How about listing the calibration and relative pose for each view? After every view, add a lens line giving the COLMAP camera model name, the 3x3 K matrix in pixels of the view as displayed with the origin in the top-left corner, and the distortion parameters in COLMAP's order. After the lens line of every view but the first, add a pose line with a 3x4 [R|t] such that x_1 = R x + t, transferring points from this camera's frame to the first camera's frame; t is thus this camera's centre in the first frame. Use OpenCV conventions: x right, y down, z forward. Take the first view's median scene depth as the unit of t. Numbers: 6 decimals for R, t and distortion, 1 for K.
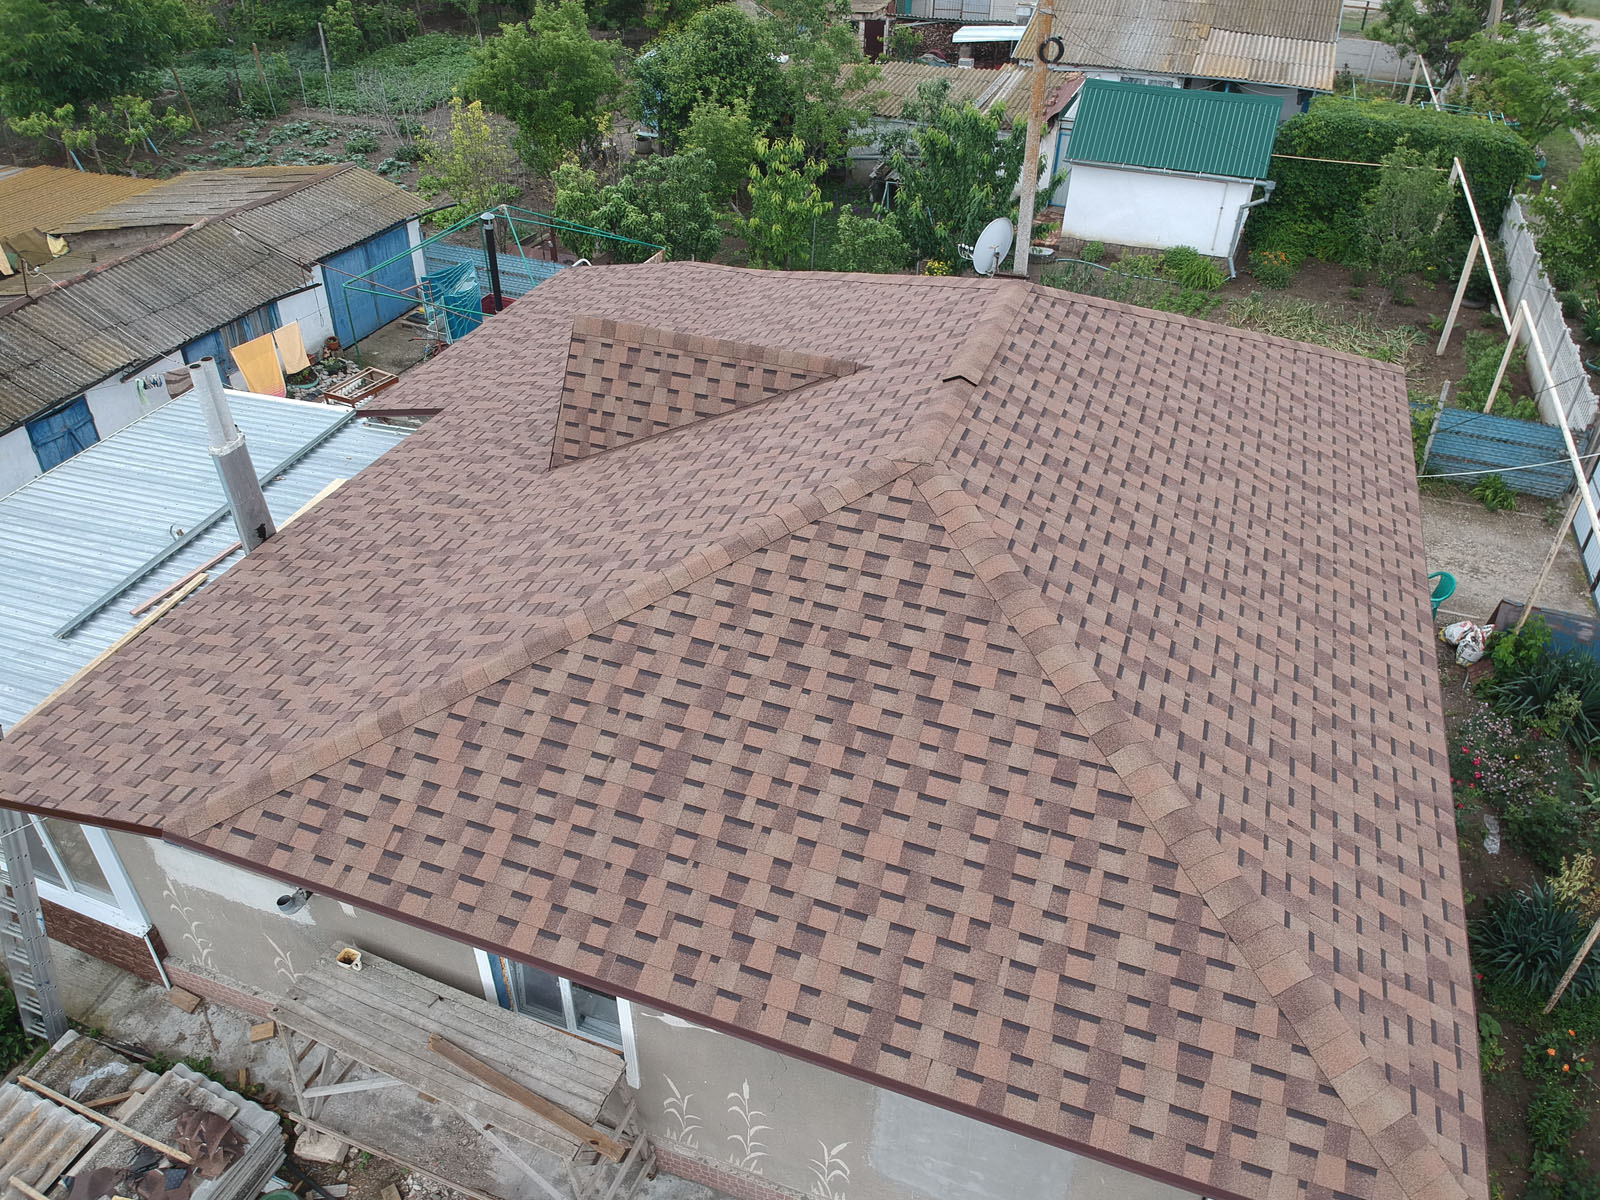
lens RADIAL K [[1193.2, 0, 786.9], [0, 1193.2, 597.2], [0, 0, 1]] dist [0.057421, -0.148395]
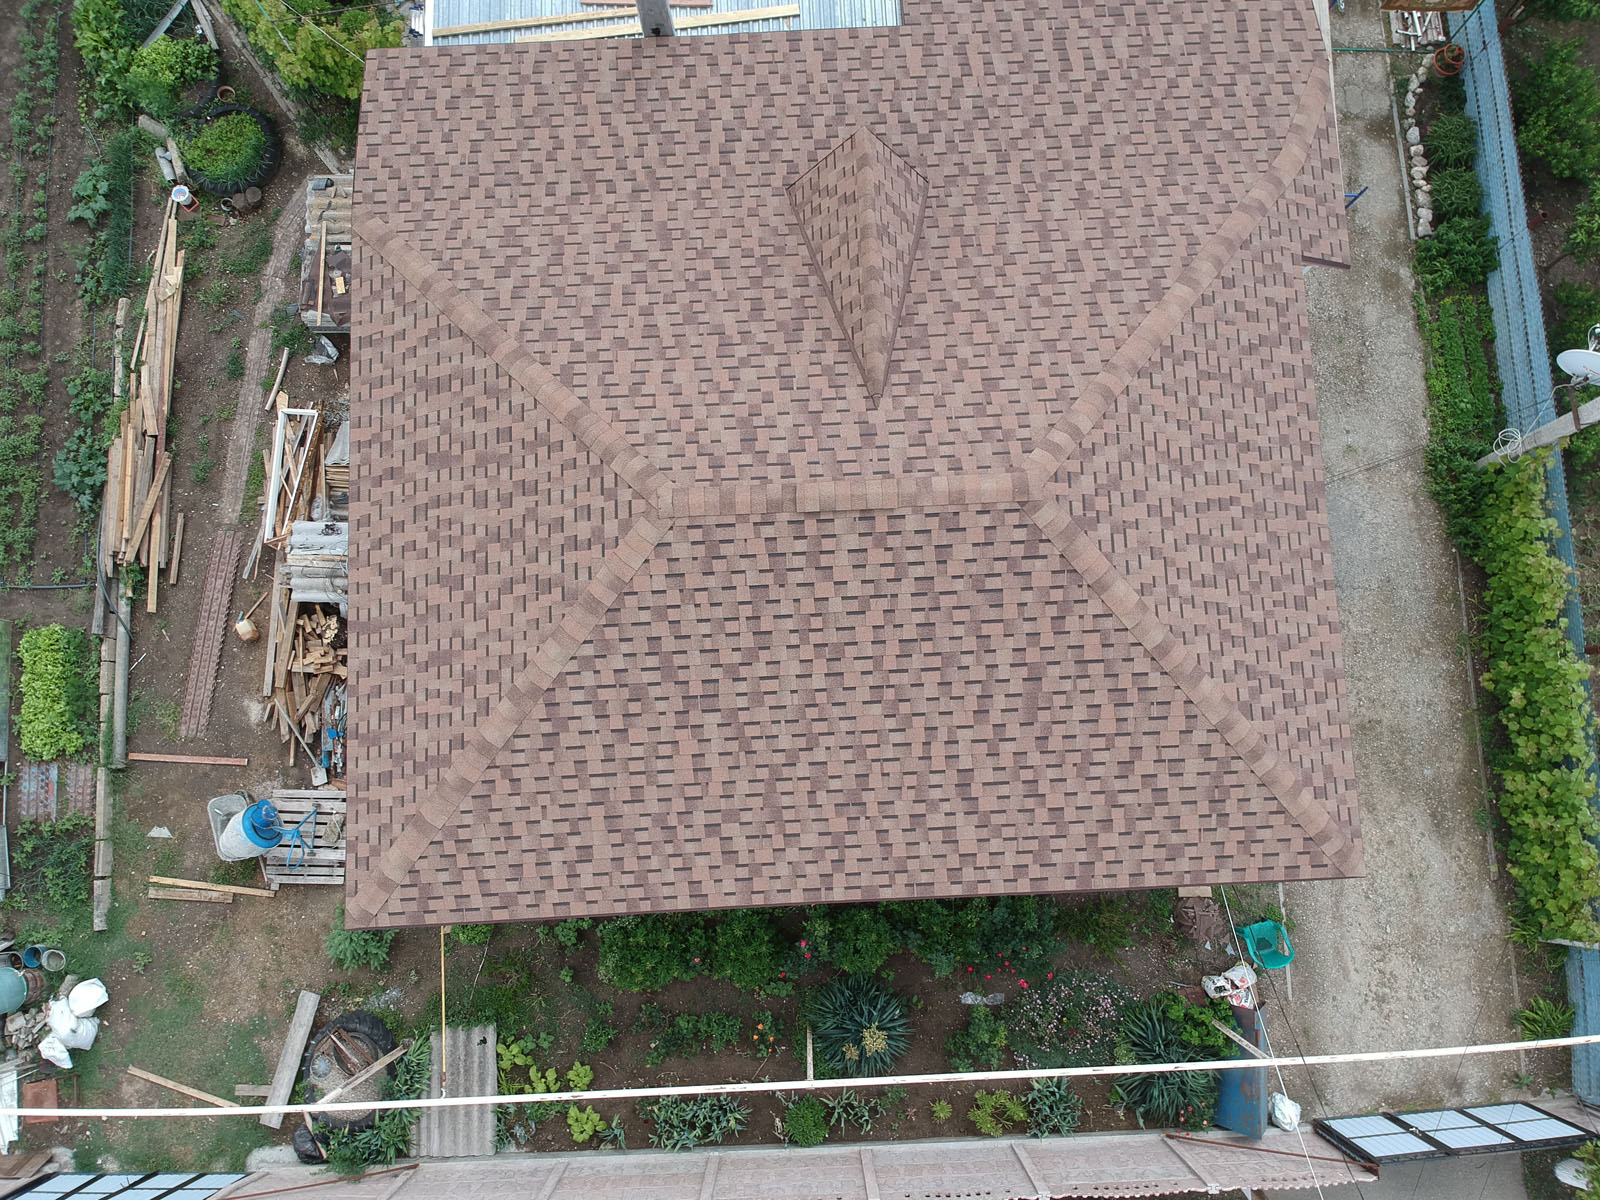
lens RADIAL K [[1179.3, 0, 799.8], [0, 1179.3, 589.9], [0, 0, 1]] dist [0.093355, -0.188462]
pose [[0.393605, 0.908092, -0.142980, 0.390421], [-0.532548, 0.352022, 0.769723, -1.039002], [0.749311, -0.226823, 0.622161, 0.228385]]
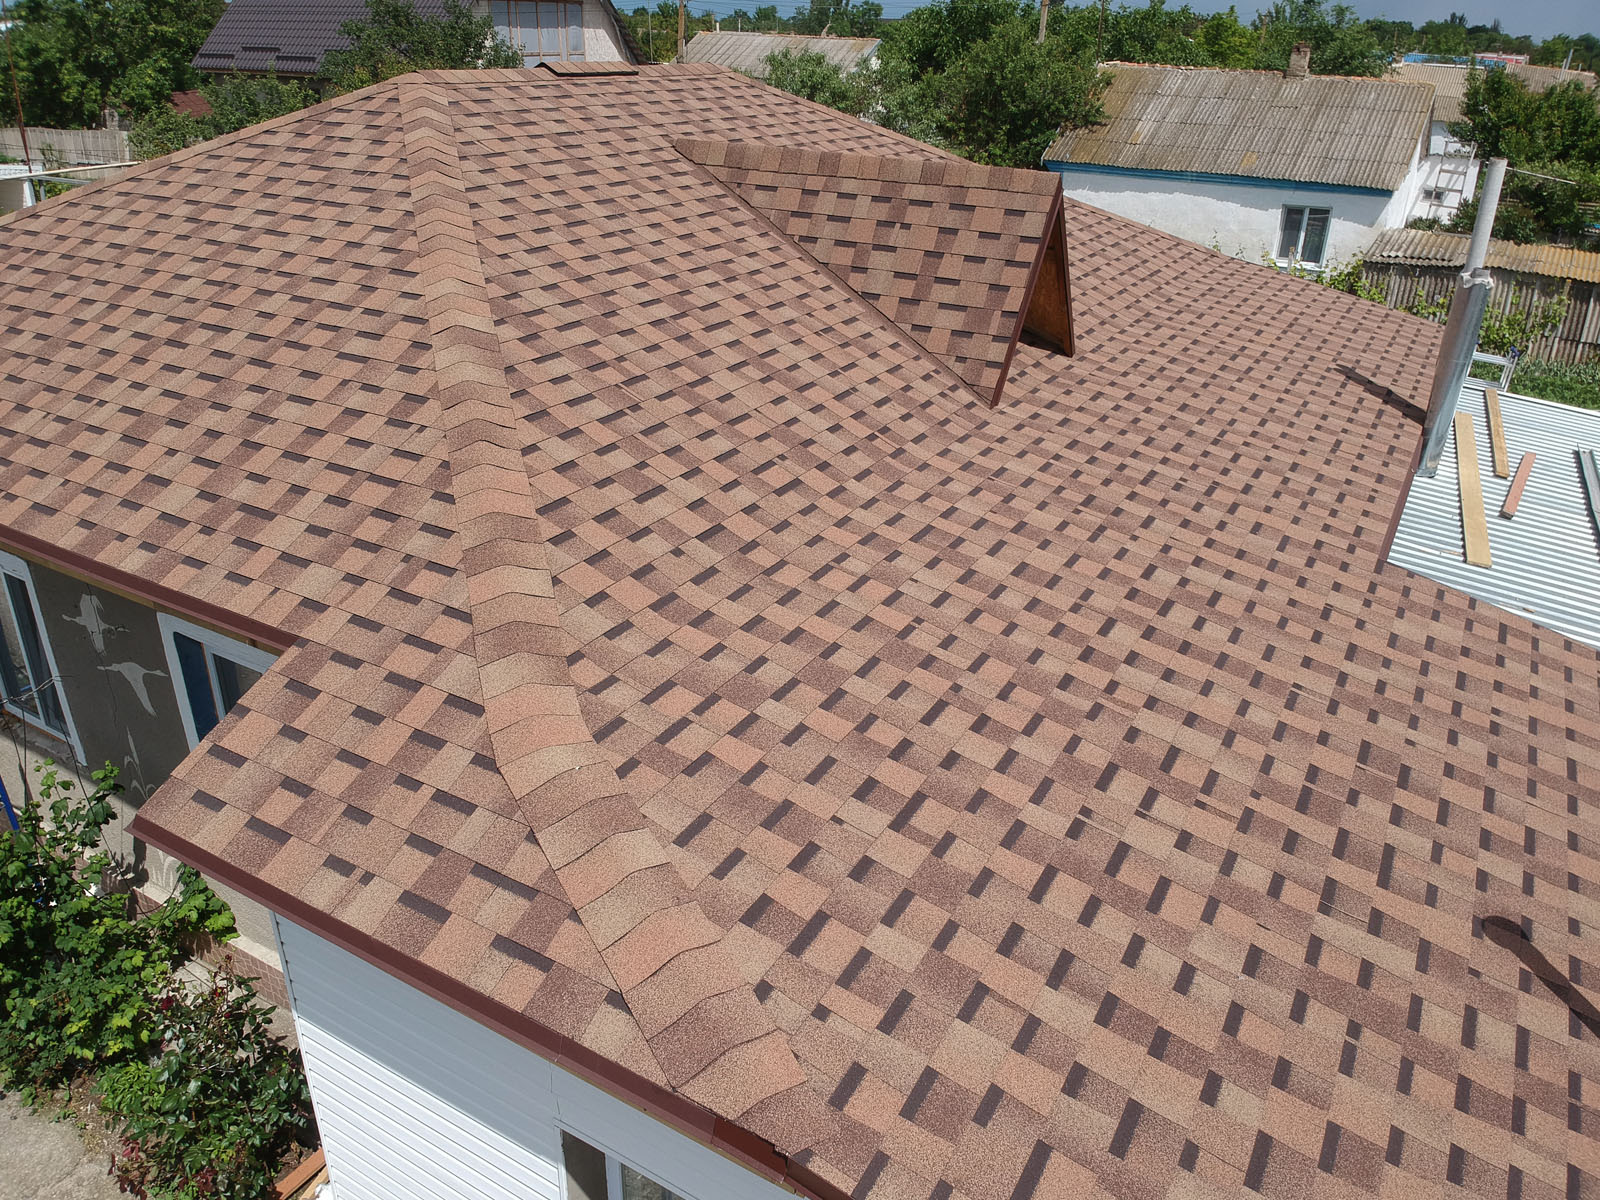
lens RADIAL K [[1157.1, 0, 802.2], [0, 1157.1, 620.5], [0, 0, 1]] dist [0.139243, -0.288856]
pose [[-0.985648, -0.109077, 0.128844, -0.172257], [0.064771, 0.460461, 0.885314, -0.804610], [-0.155895, 0.880953, -0.446787, 1.769154]]
